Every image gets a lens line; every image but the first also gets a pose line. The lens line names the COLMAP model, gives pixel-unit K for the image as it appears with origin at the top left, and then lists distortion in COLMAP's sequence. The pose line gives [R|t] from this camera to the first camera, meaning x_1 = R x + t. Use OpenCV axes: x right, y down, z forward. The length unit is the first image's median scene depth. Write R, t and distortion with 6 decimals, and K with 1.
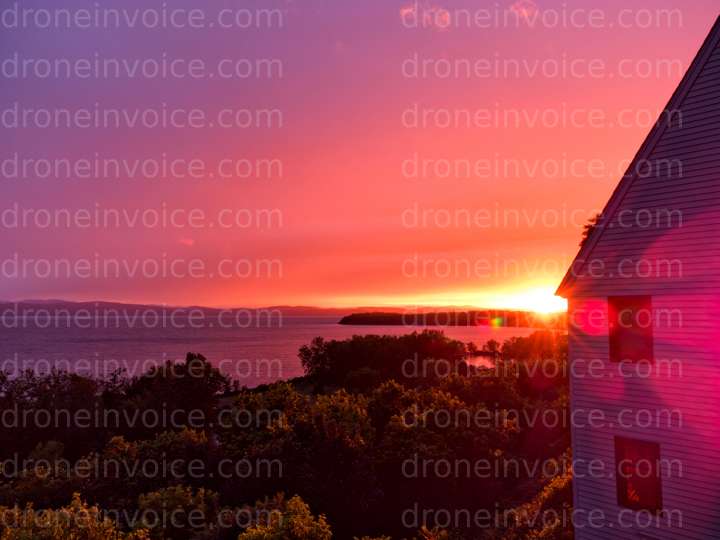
lens RADIAL K [[494.4, 0, 360.0], [0, 494.4, 270.0], [0, 0, 1]] dist [0.001320, -0.001123]
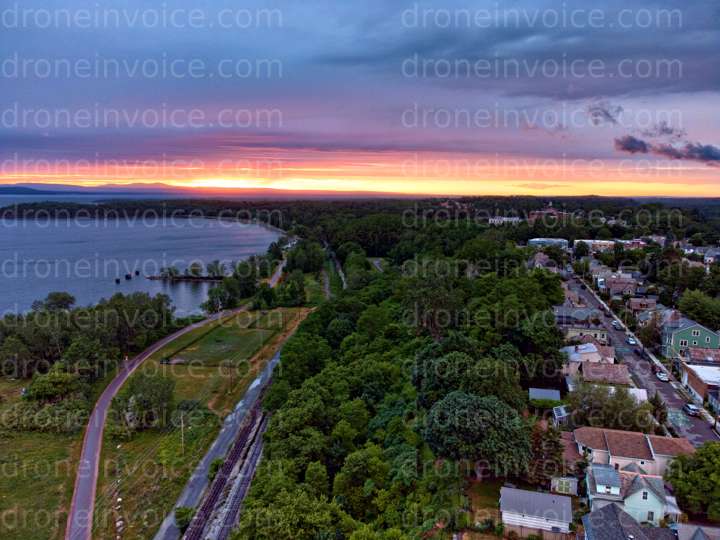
lens RADIAL K [[494.4, 0, 360.0], [0, 494.4, 270.0], [0, 0, 1]] dist [0.001320, -0.001123]
pose [[1.000000, 0.000025, 0.000020, 0.000030], [-0.000024, 0.999999, -0.001430, 0.407317], [-0.000020, 0.001430, 0.999999, 0.000462]]
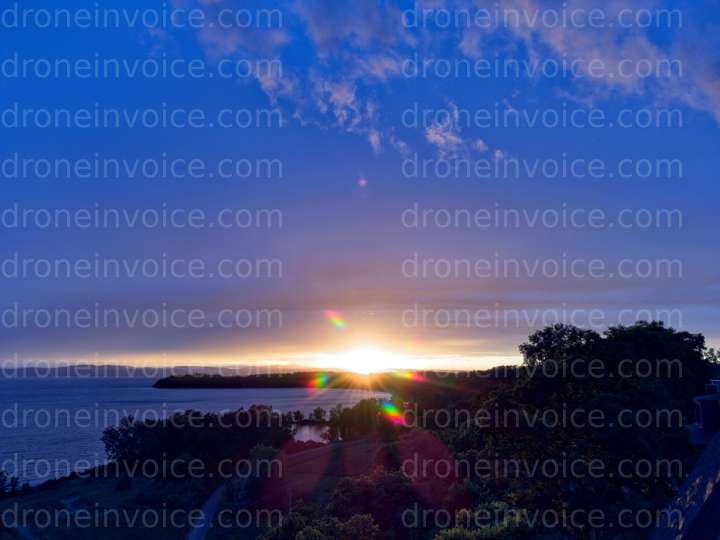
lens RADIAL K [[494.4, 0, 360.0], [0, 494.4, 270.0], [0, 0, 1]] dist [0.001320, -0.001123]
pose [[1.000000, -0.000379, 0.000179, -0.000076], [0.000380, 1.000000, -0.000485, -0.102391], [-0.000178, 0.000485, 1.000000, -0.000135]]
